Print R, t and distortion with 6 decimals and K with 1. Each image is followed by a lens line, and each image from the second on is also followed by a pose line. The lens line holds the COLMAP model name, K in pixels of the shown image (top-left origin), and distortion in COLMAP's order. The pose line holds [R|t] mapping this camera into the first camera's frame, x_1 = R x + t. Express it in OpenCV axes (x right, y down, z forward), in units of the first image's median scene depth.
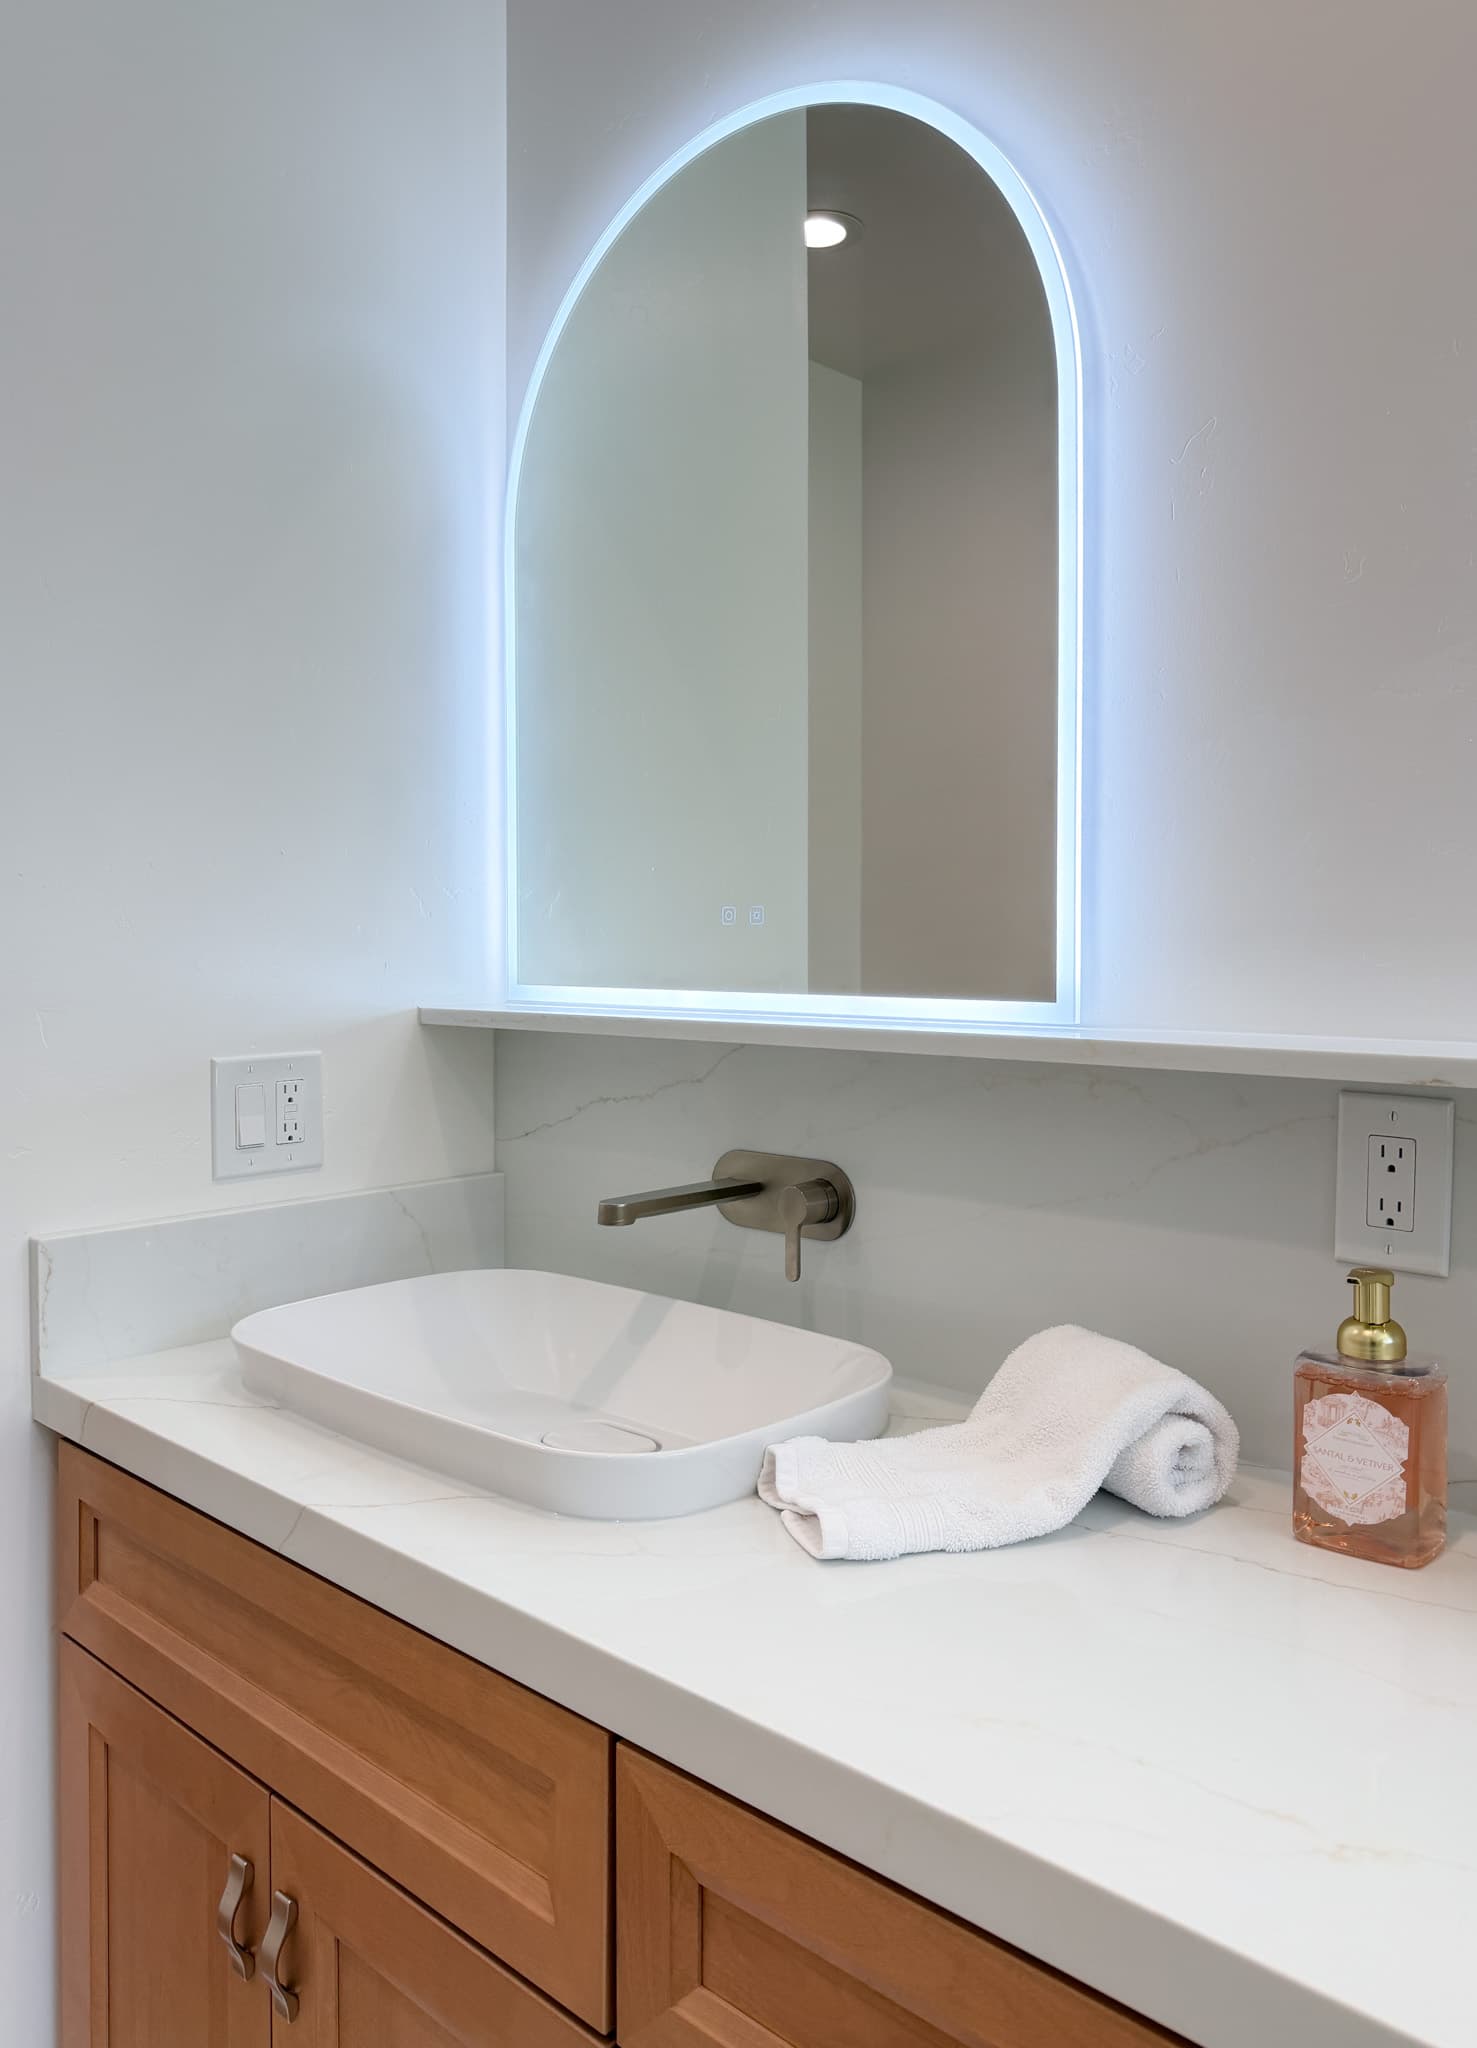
lens RADIAL K [[1492.5, 0, 712.5], [0, 1492.5, 975.3], [0, 0, 1]] dist [0.002704, 0.000950]
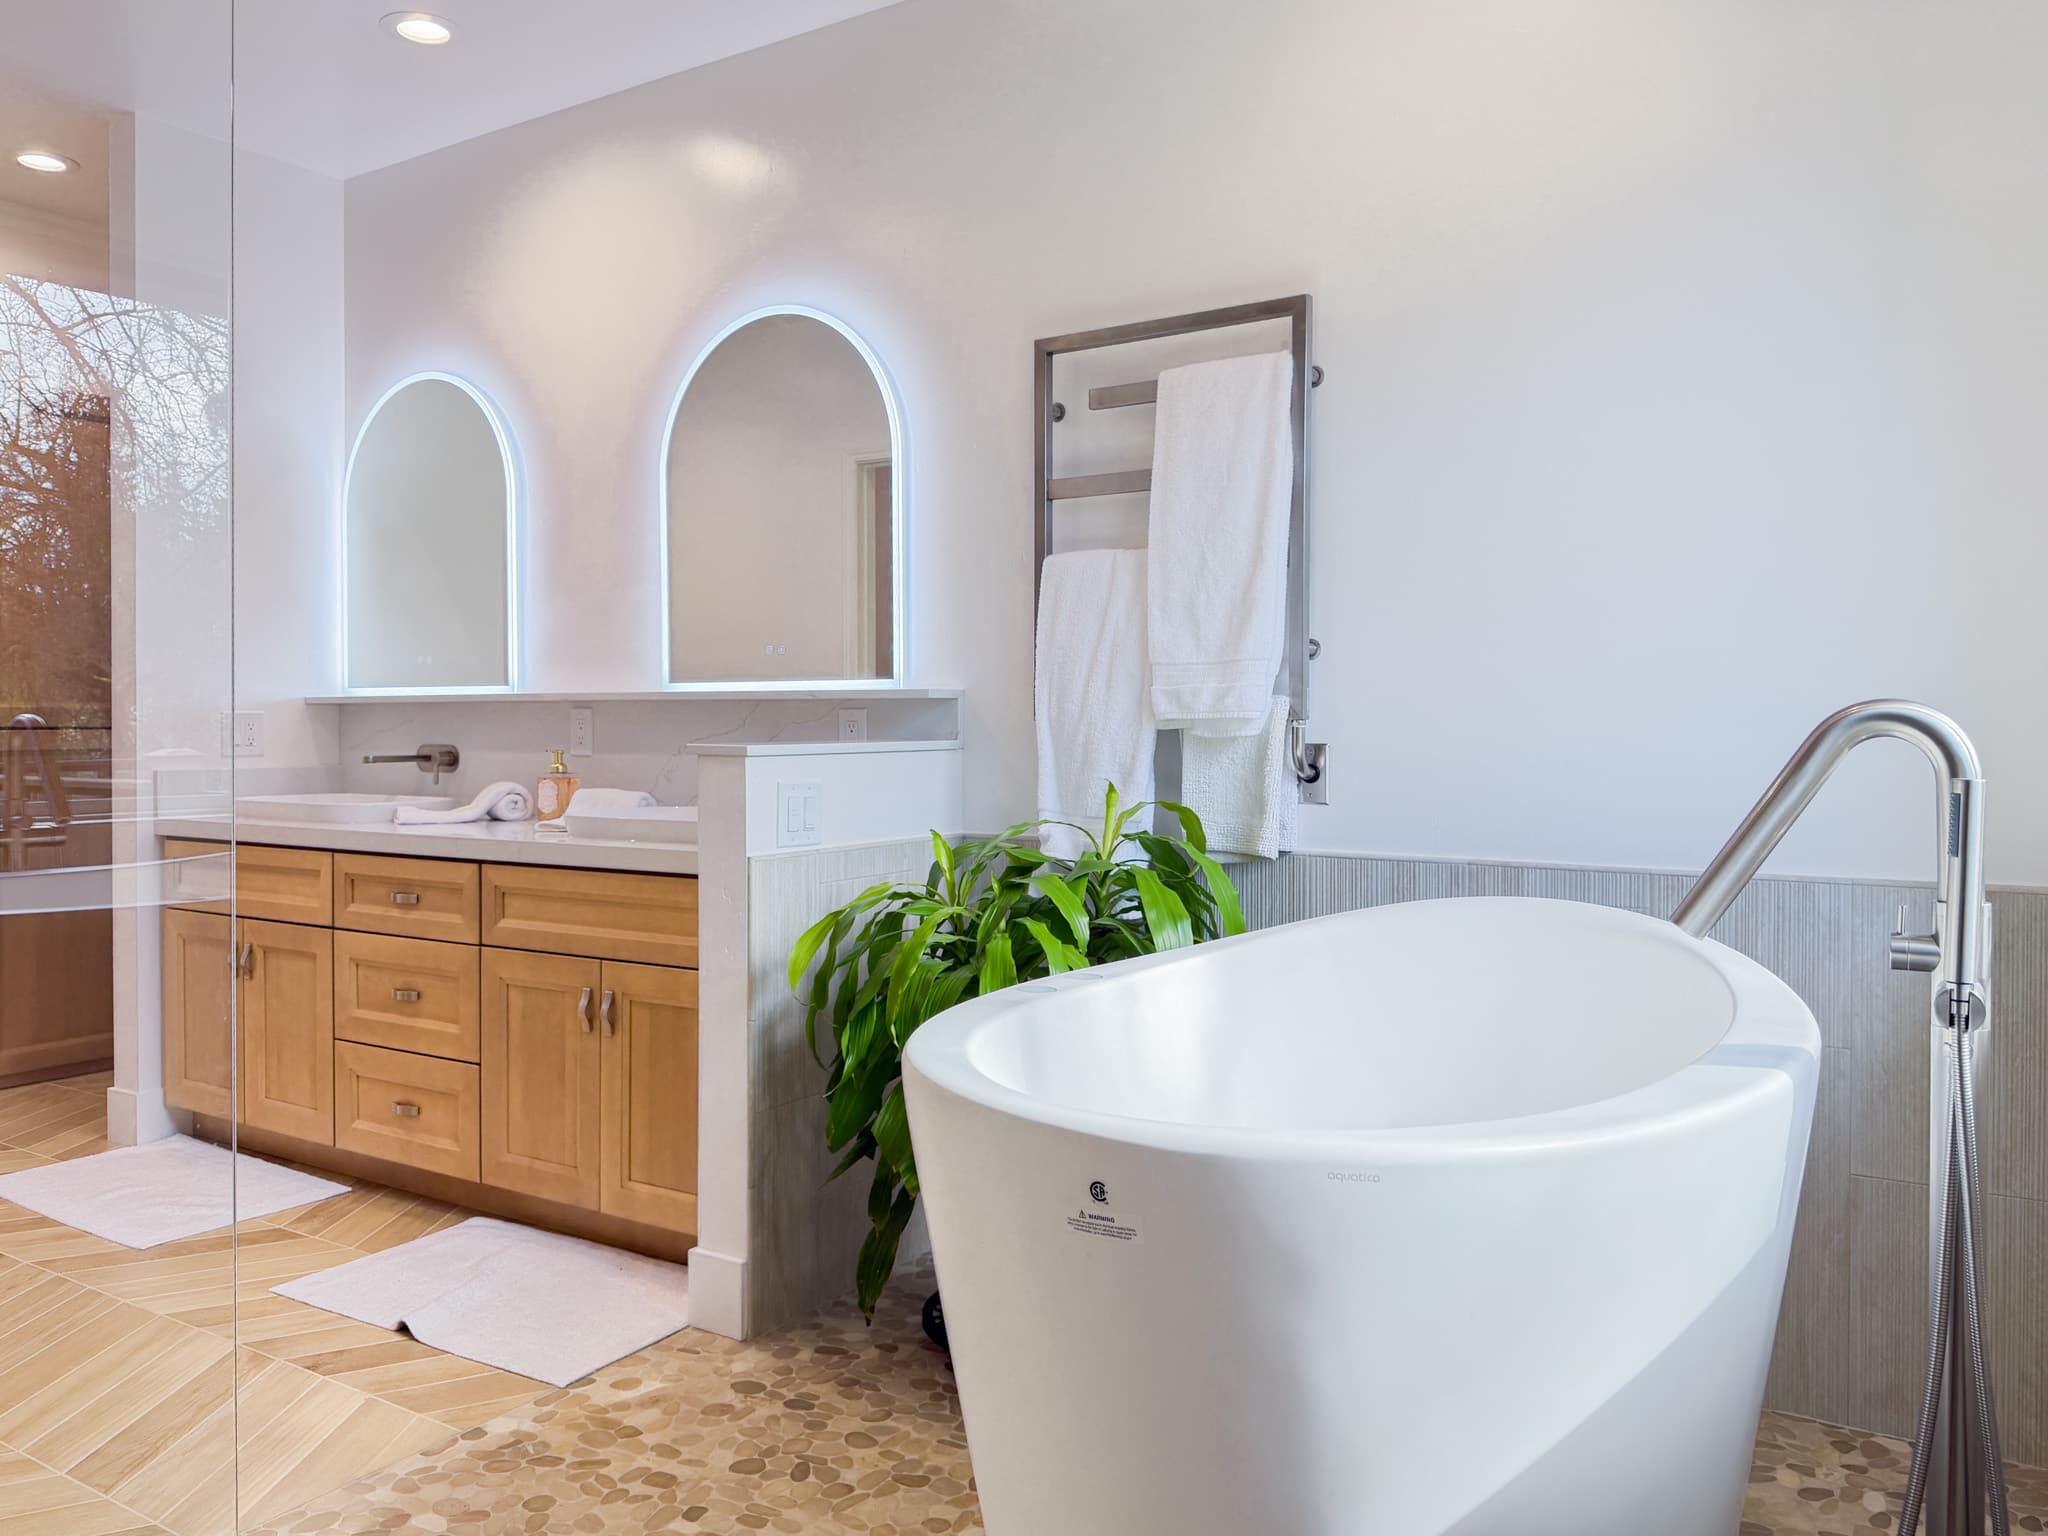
lens RADIAL K [[1518.6, 0, 1018.6], [0, 1518.6, 741.1], [0, 0, 1]] dist [0.110429, -0.174847]
pose [[0.983874, -0.002595, 0.178844, 0.684515], [0.004710, 0.999924, -0.011401, 0.172171], [-0.178801, 0.012059, 0.983811, -2.333896]]
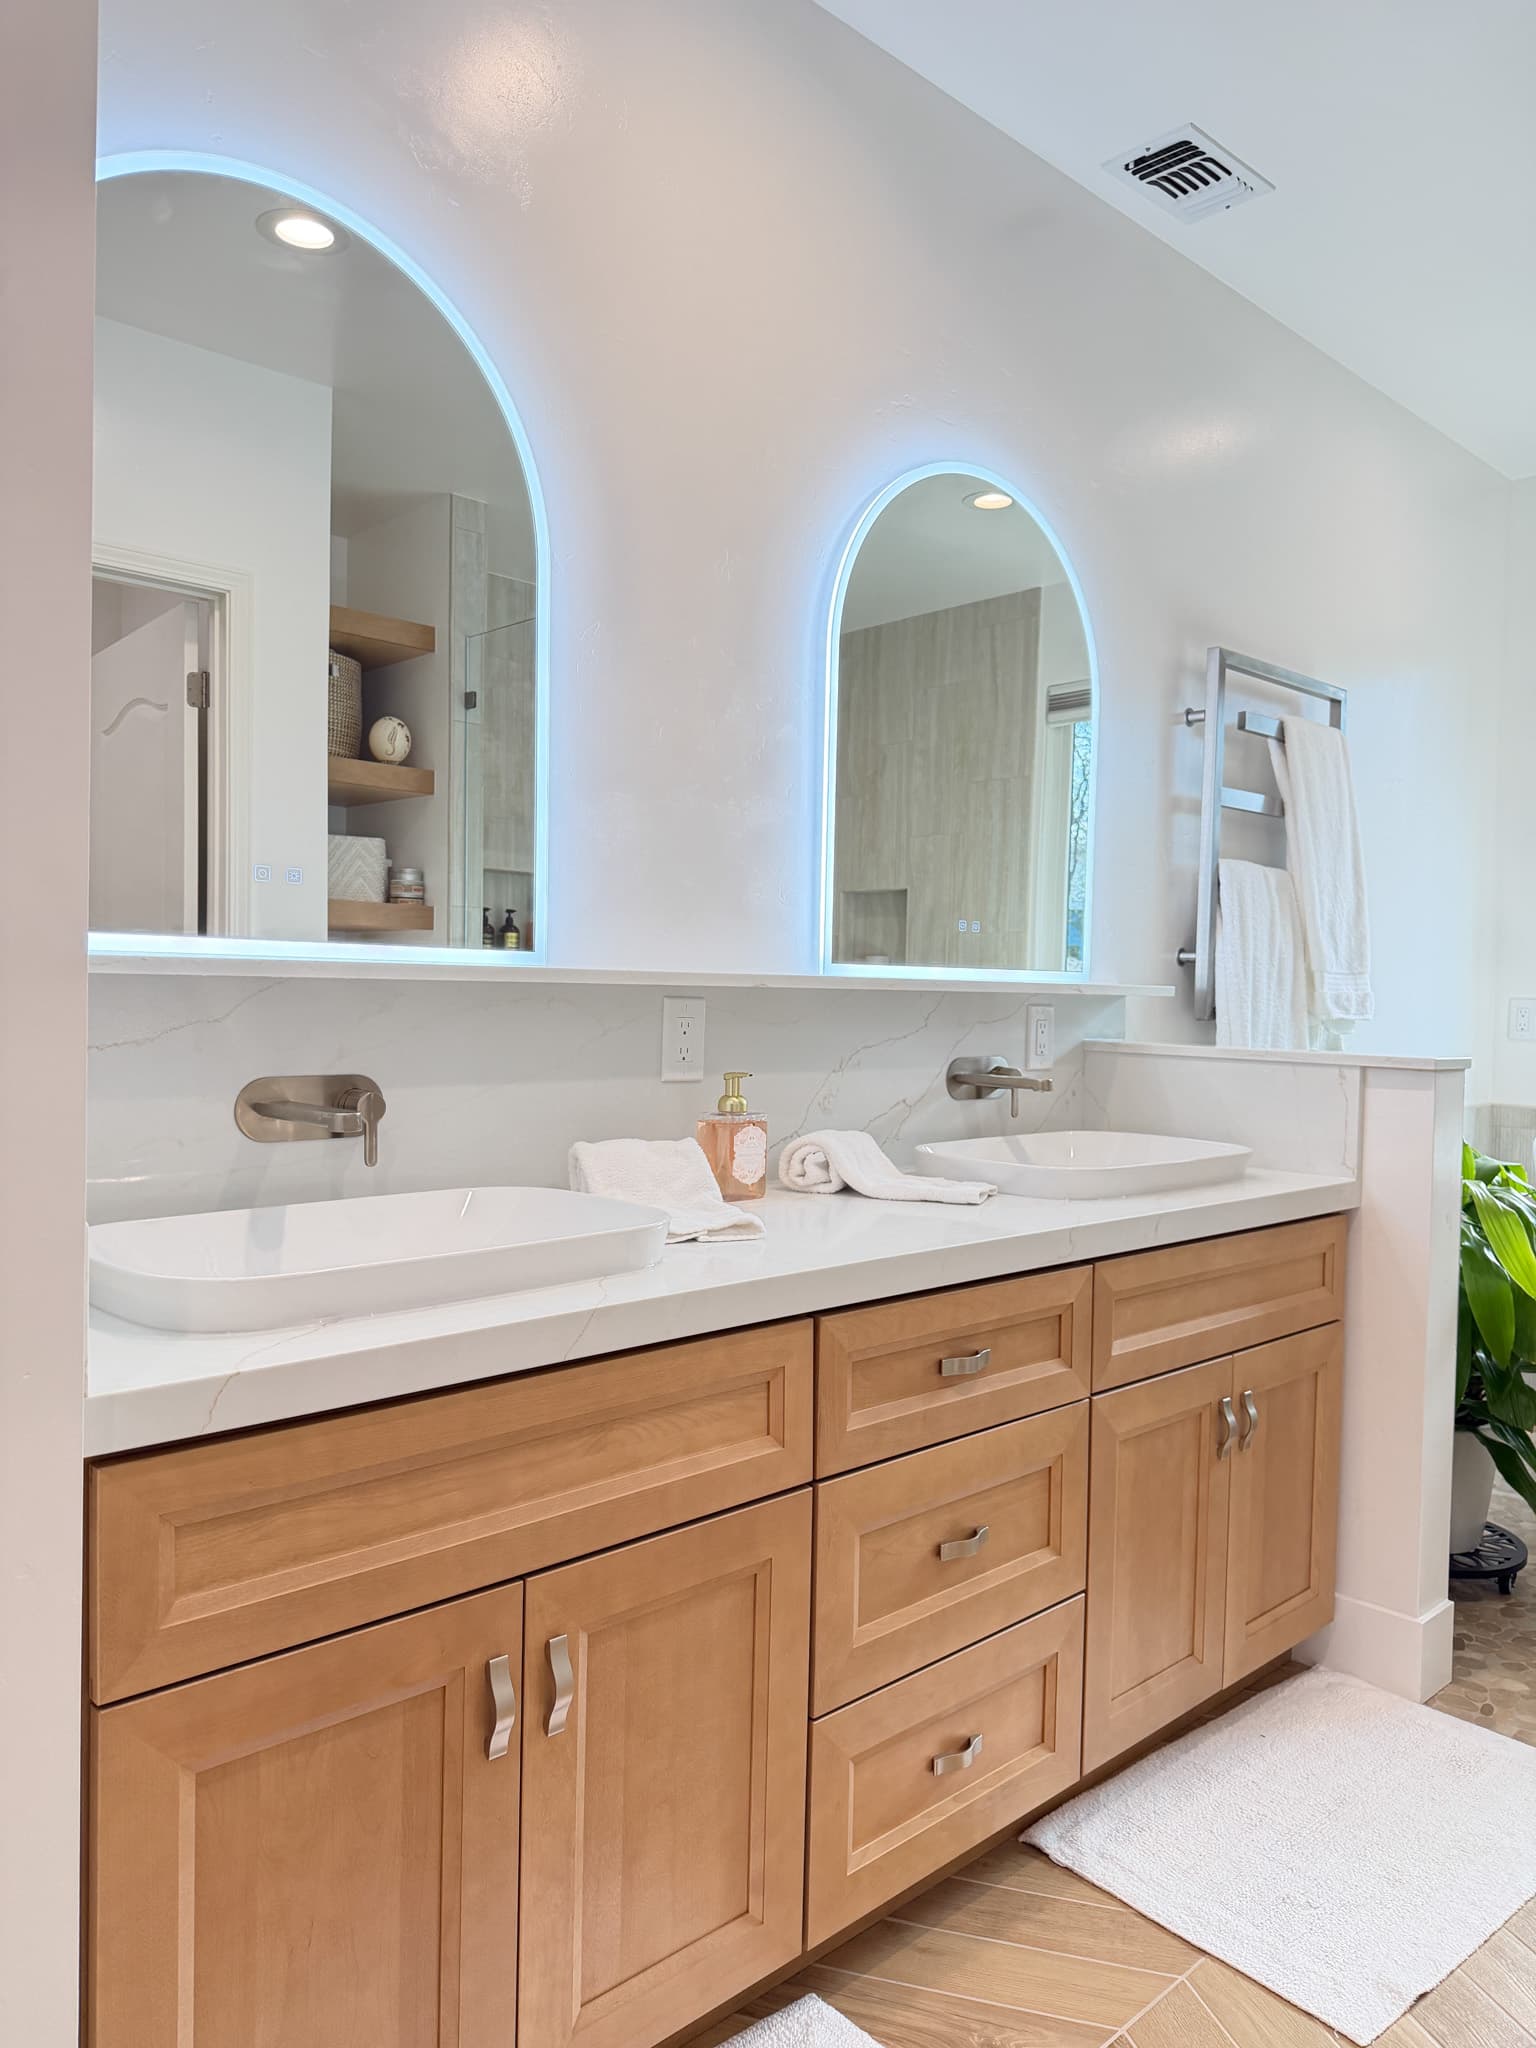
lens RADIAL K [[1411.4, 0, 762.9], [0, 1411.4, 1023.6], [0, 0, 1]] dist [0.113168, -0.166306]
pose [[0.063183, -0.025098, 0.997686, -1.238473], [0.003672, 0.999683, 0.024915, 0.056724], [-0.997995, 0.002090, 0.063255, 0.629040]]
